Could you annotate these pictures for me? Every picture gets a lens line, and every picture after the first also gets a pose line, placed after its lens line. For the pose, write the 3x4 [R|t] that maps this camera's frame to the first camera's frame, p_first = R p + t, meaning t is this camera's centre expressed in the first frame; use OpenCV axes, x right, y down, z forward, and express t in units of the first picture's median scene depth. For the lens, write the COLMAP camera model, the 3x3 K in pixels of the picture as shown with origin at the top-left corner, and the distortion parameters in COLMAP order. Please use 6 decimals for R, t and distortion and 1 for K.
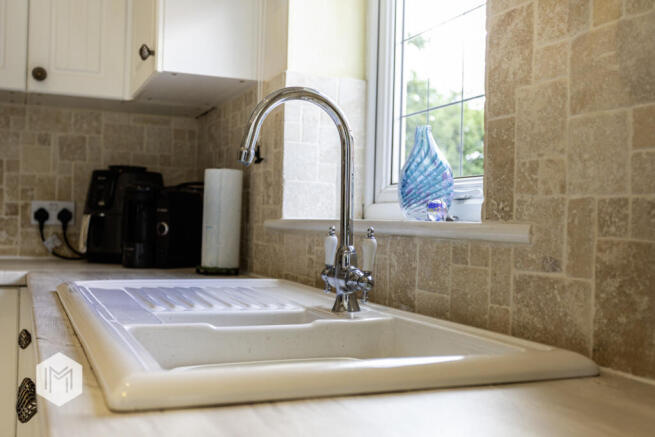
lens RADIAL K [[725.3, 0, 326.8], [0, 725.3, 219.3], [0, 0, 1]] dist [-0.019623, 0.000000]
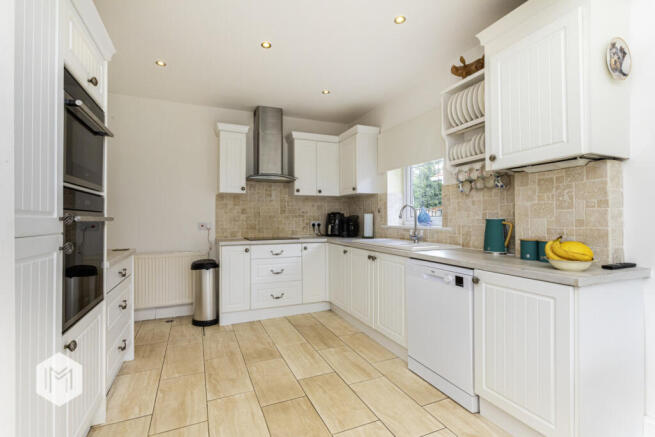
lens RADIAL K [[308.7, 0, 329.4], [0, 308.7, 217.8], [0, 0, 1]] dist [0.002609, 0.000424]
pose [[0.999582, -0.028197, 0.006341, -0.369729], [0.028189, 0.999602, 0.001385, -0.051982], [-0.006378, -0.001205, 0.999979, -0.792193]]
